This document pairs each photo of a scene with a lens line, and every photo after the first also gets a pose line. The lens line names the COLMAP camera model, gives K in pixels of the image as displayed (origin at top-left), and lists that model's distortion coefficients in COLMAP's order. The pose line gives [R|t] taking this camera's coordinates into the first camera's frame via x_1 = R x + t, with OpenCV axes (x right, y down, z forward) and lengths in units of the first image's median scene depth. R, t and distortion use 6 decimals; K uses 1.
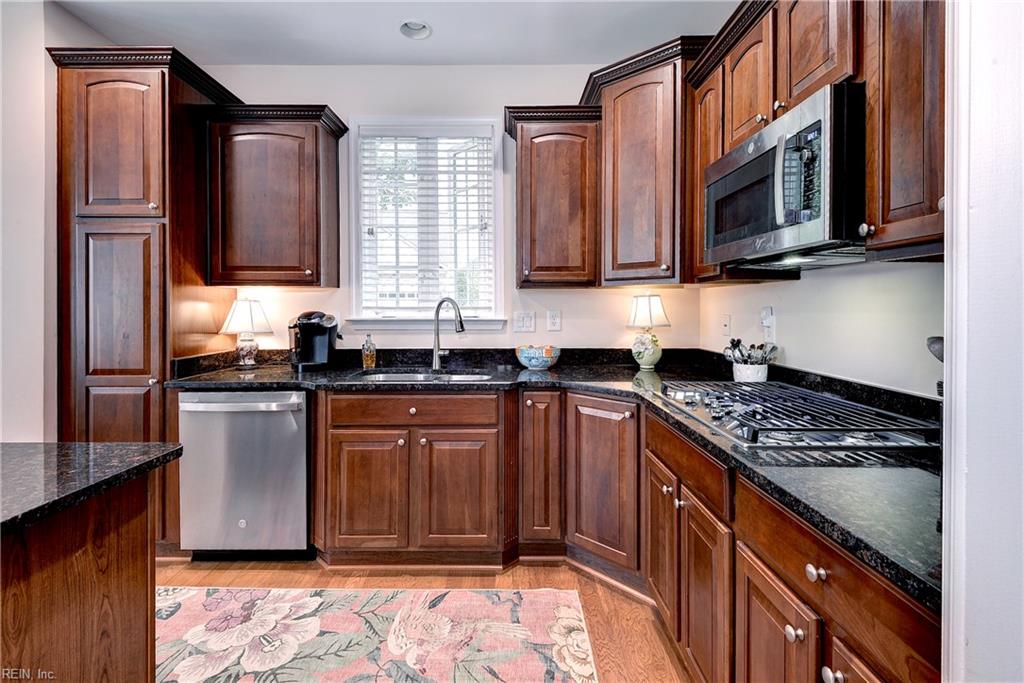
lens RADIAL K [[477.5, 0, 502.8], [0, 477.5, 304.3], [0, 0, 1]] dist [0.016173, -0.010304]
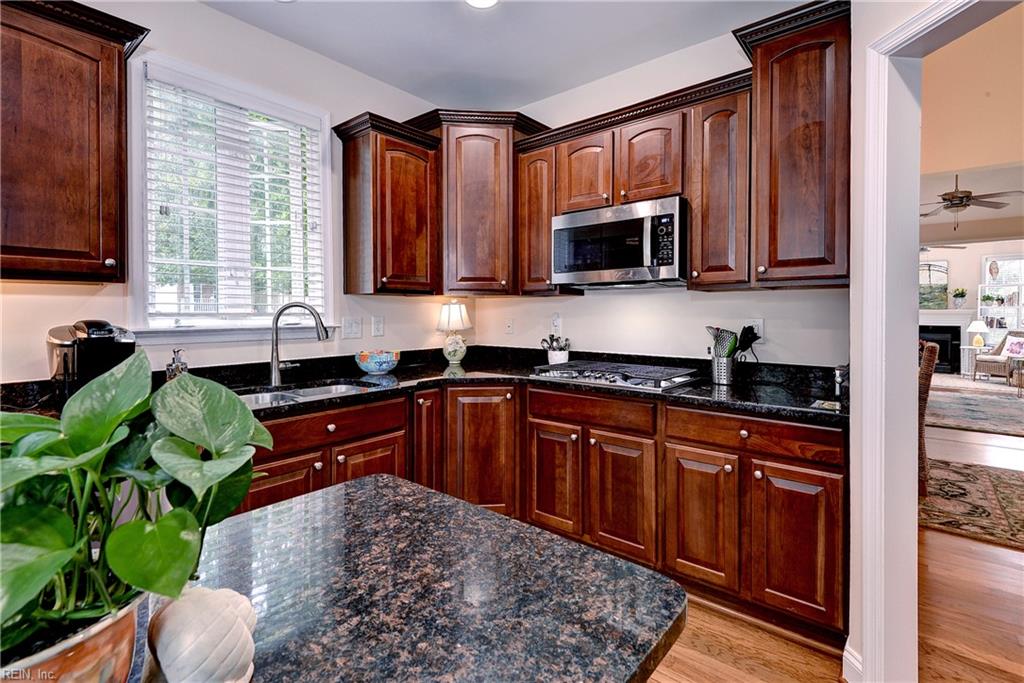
lens RADIAL K [[477.5, 0, 498.8], [0, 477.5, 313.3], [0, 0, 1]] dist [0.016173, -0.010304]
pose [[0.645845, -0.001611, 0.763467, -0.622887], [-0.002923, 0.999985, 0.004583, 0.000729], [-0.763463, -0.005192, 0.645830, 0.156581]]
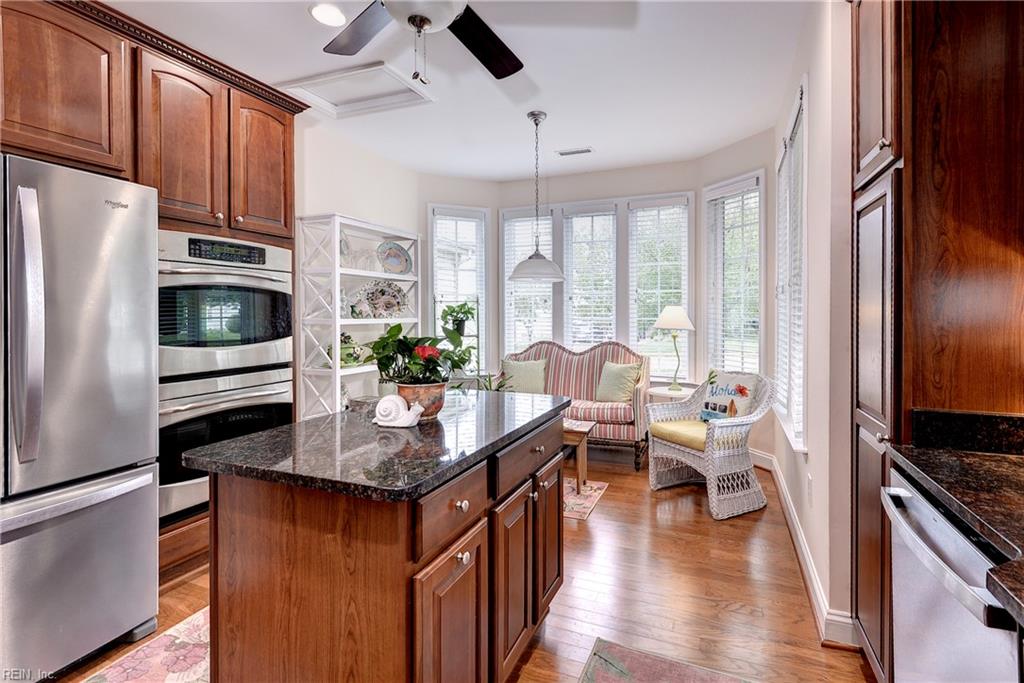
lens RADIAL K [[477.5, 0, 532.2], [0, 477.5, 312.7], [0, 0, 1]] dist [0.016173, -0.010304]
pose [[-0.356091, 0.000845, -0.934451, -0.007347], [0.004289, 0.999991, -0.000730, 0.002710], [0.934441, -0.004268, -0.356092, 0.782315]]
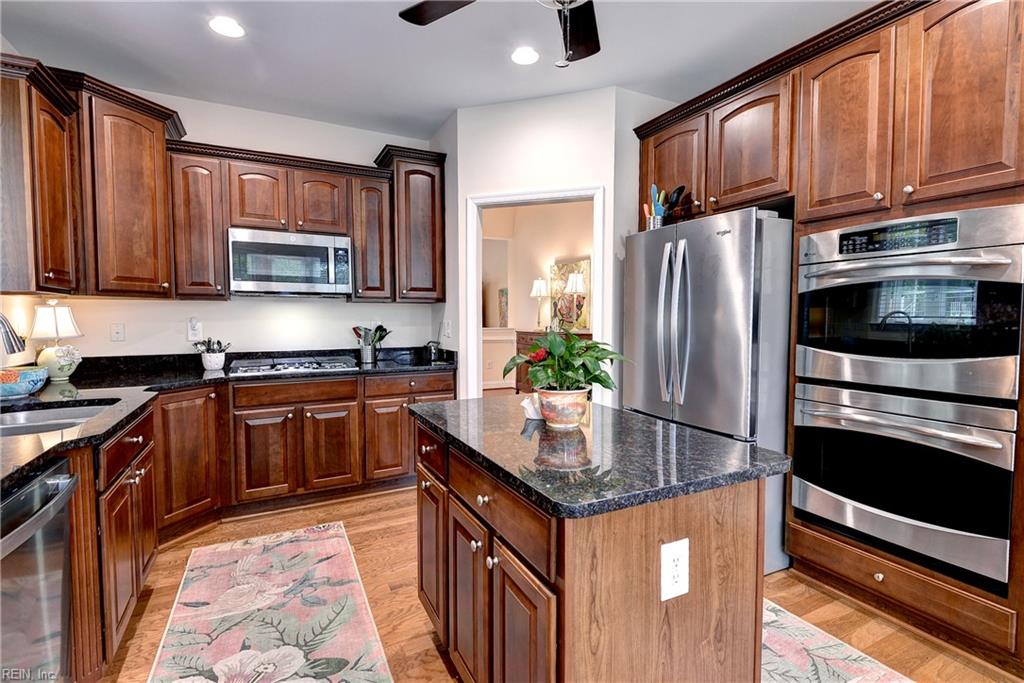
lens RADIAL K [[477.5, 0, 519.5], [0, 477.5, 340.1], [0, 0, 1]] dist [0.016173, -0.010304]
pose [[-0.477711, -0.040942, 0.877563, -1.145025], [-0.003524, 0.998995, 0.044689, 0.006790], [-0.878510, 0.018256, -0.477375, 0.744736]]
